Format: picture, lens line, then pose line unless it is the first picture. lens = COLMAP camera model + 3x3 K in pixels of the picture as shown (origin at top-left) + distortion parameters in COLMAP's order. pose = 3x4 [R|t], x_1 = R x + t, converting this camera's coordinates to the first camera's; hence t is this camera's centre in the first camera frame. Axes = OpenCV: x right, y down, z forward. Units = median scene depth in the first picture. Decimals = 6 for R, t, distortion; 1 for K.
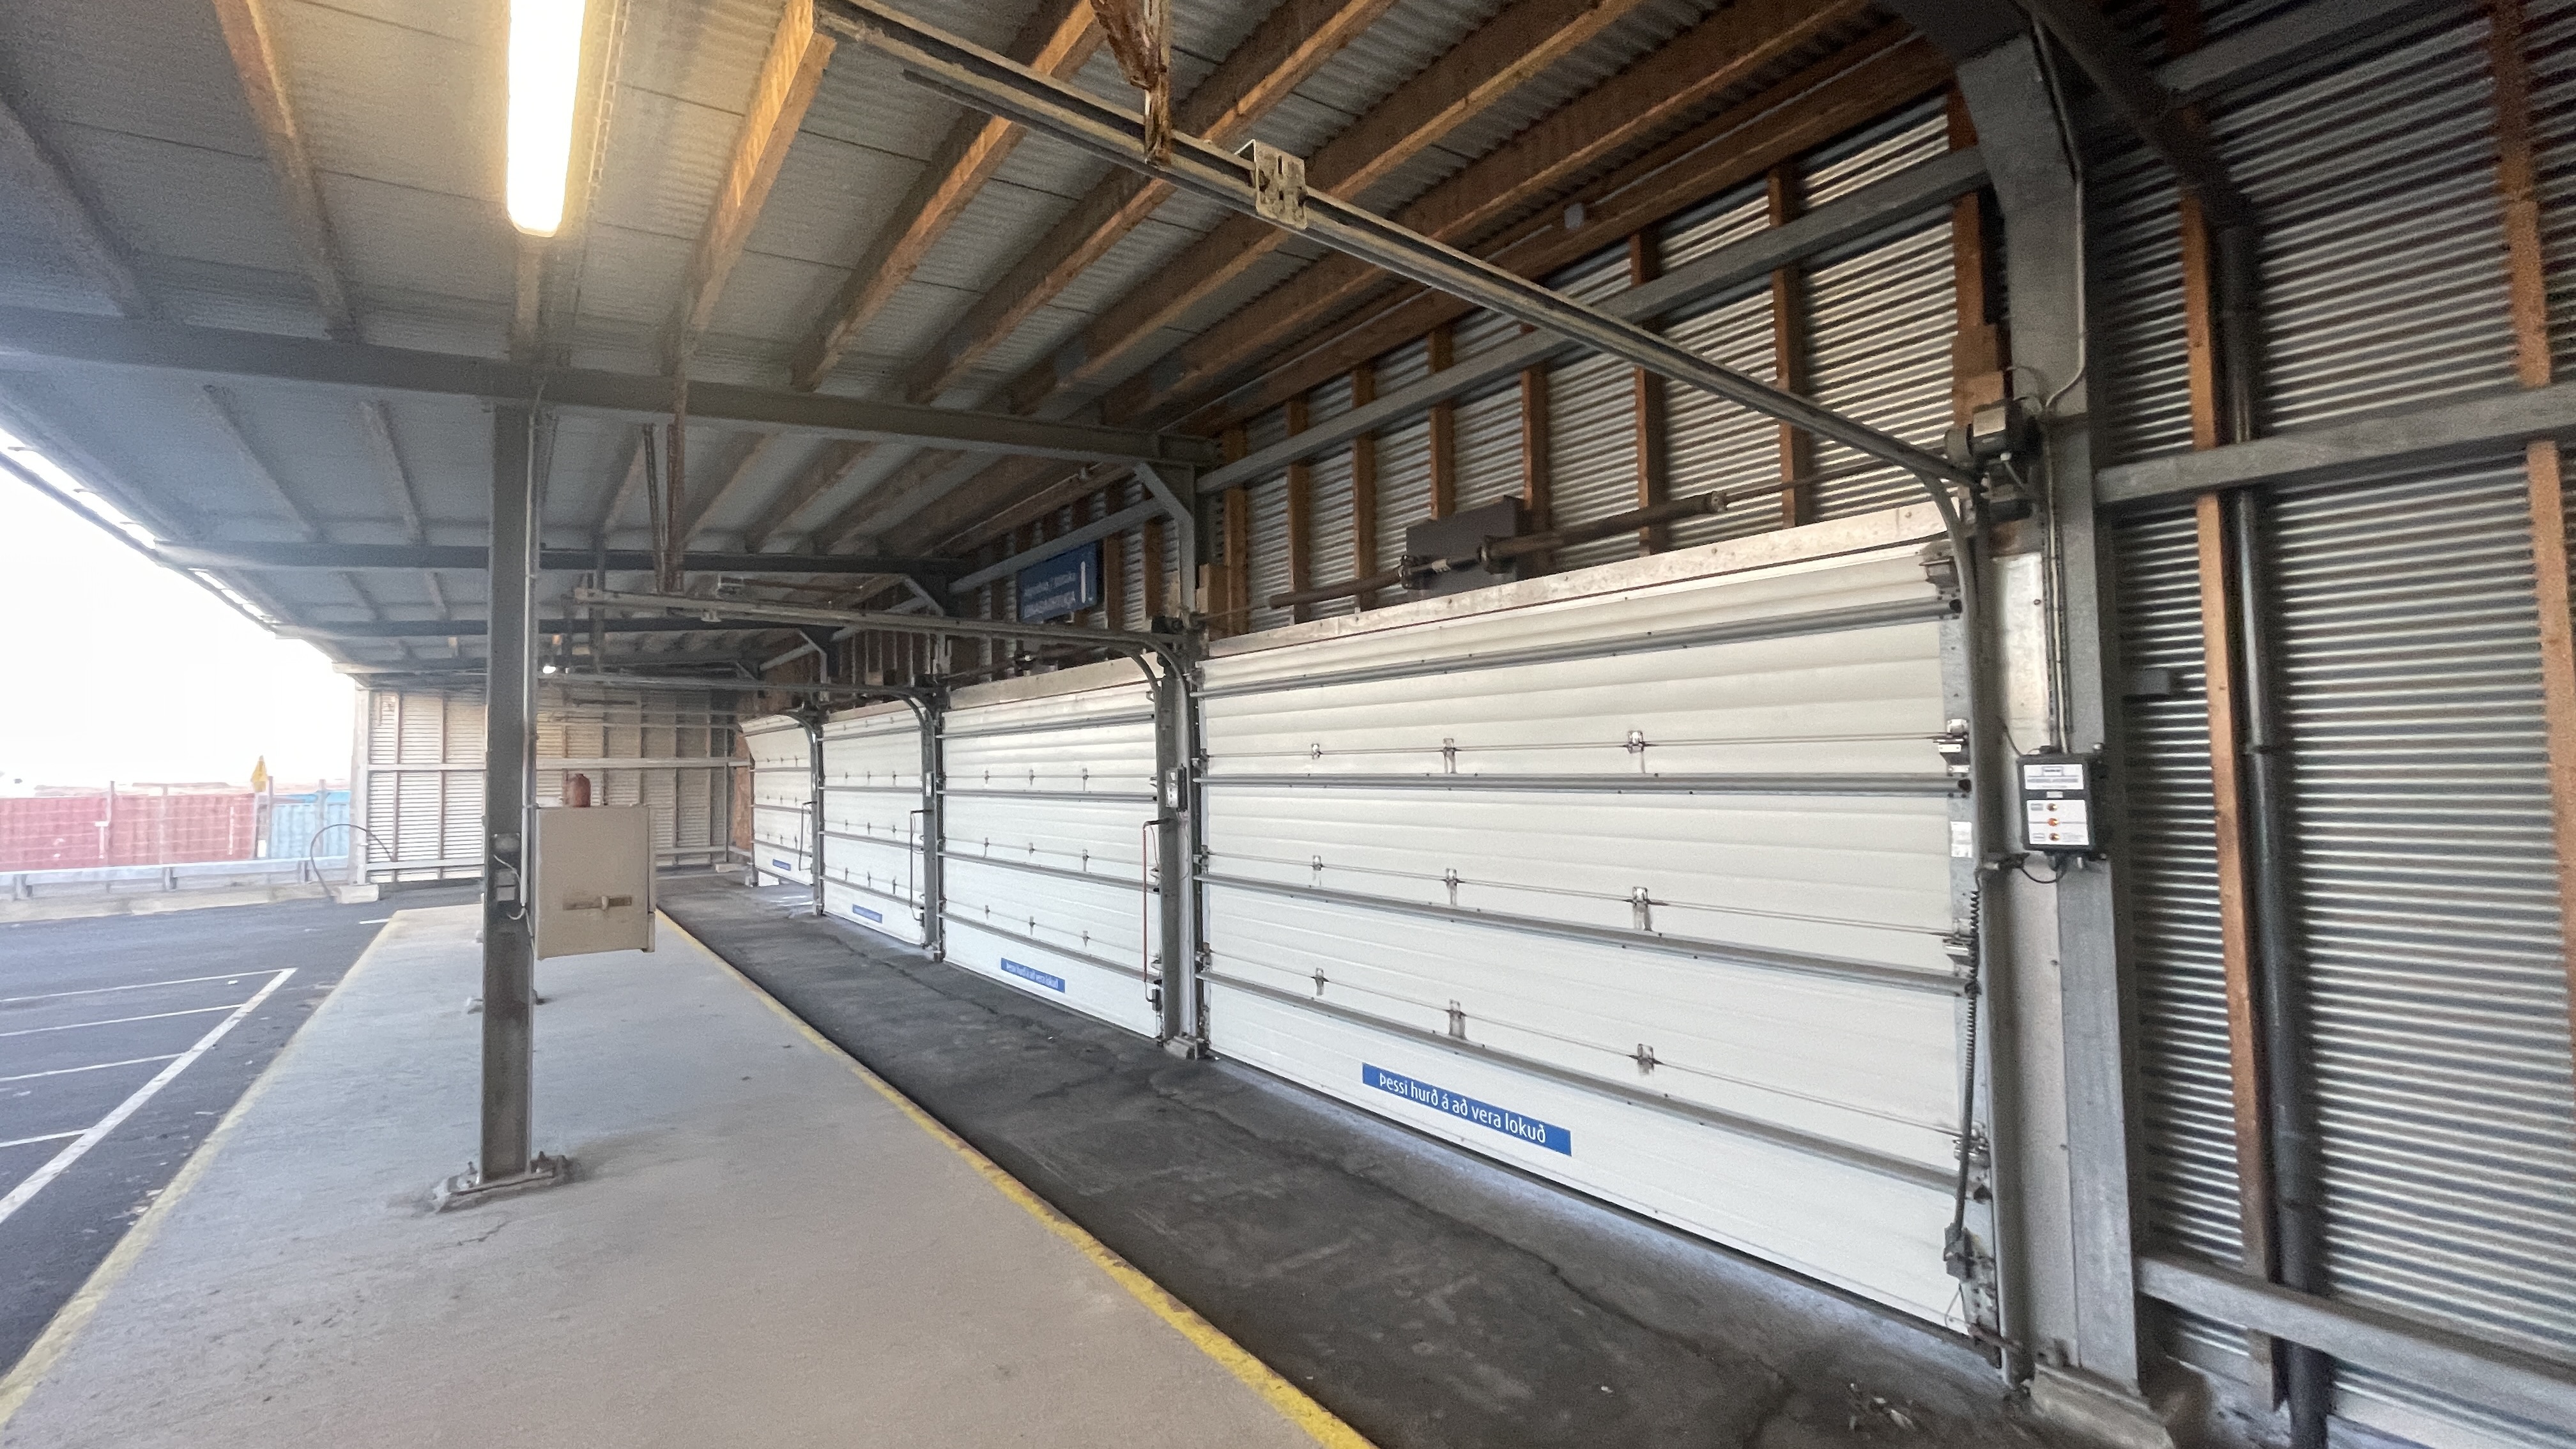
lens RADIAL K [[1032.1, 0, 1289.2], [0, 1032.1, 727.2], [0, 0, 1]] dist [-0.001944, 0.000162]
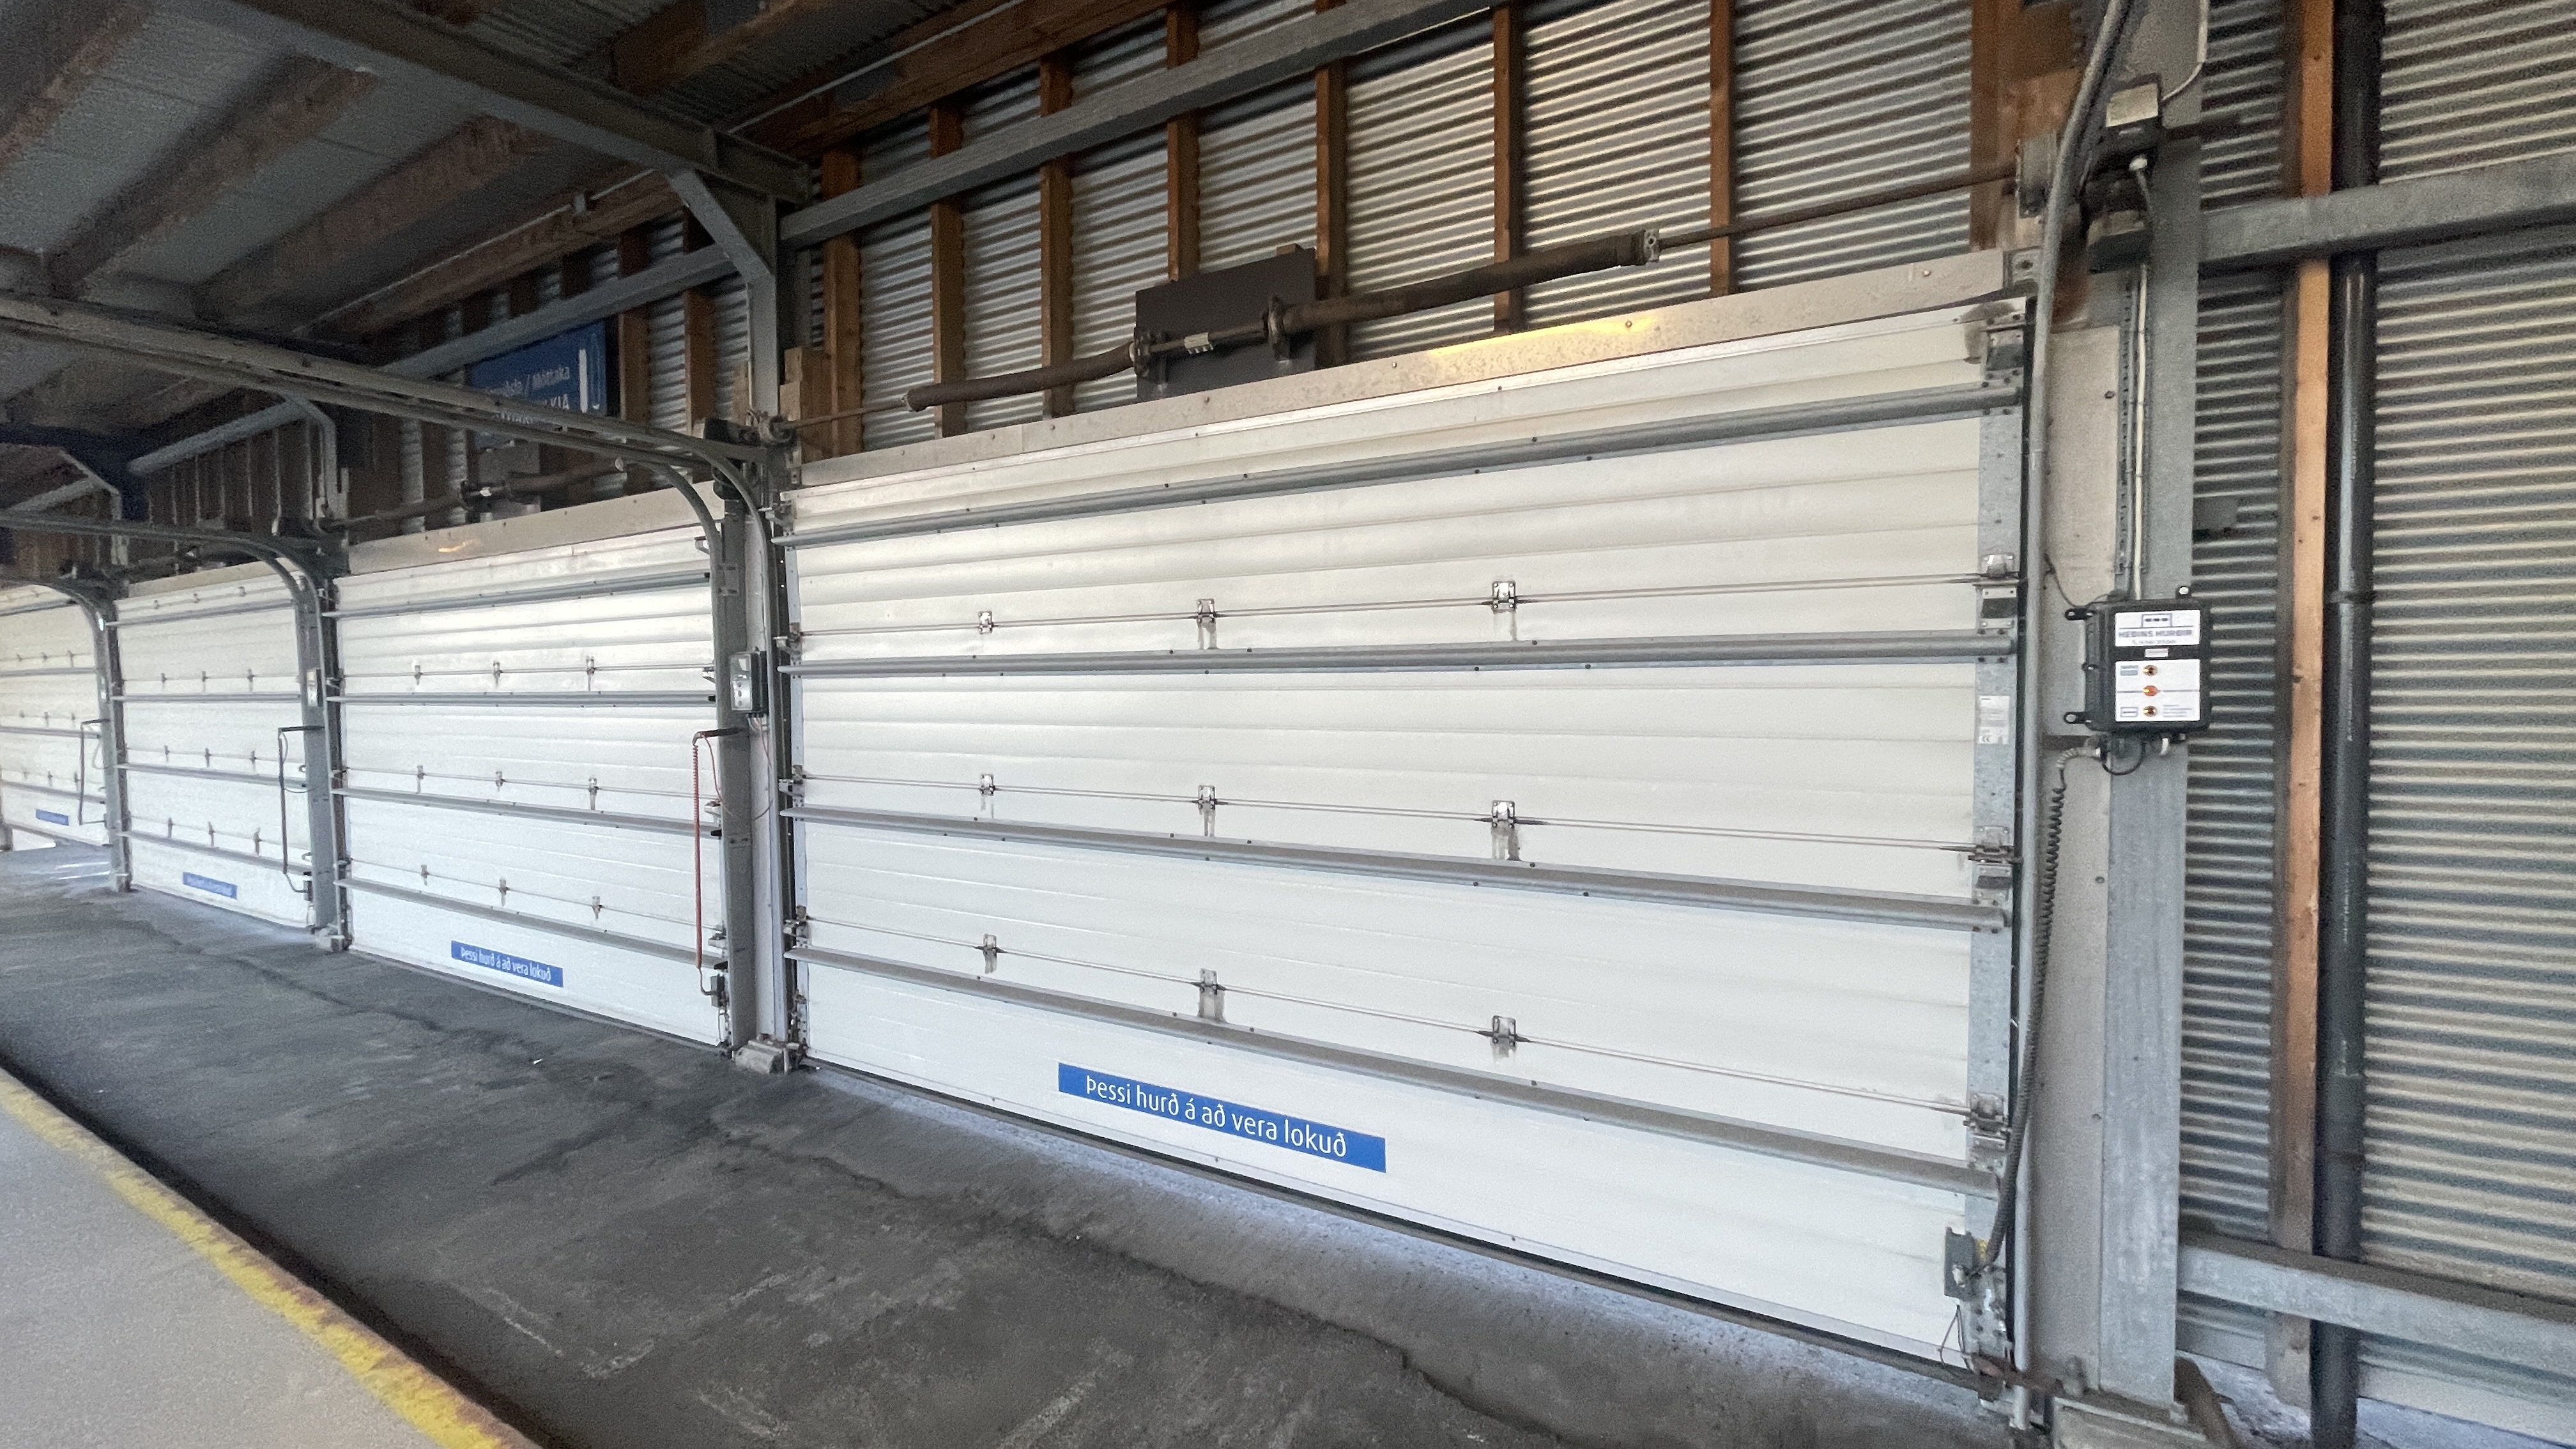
lens RADIAL K [[1032.1, 0, 1284.2], [0, 1032.1, 724.8], [0, 0, 1]] dist [-0.001944, 0.000162]
pose [[0.923671, -0.002440, 0.383178, -0.065180], [-0.023353, 0.997763, 0.062646, 0.053368], [-0.382474, -0.066813, 0.921547, 0.352444]]
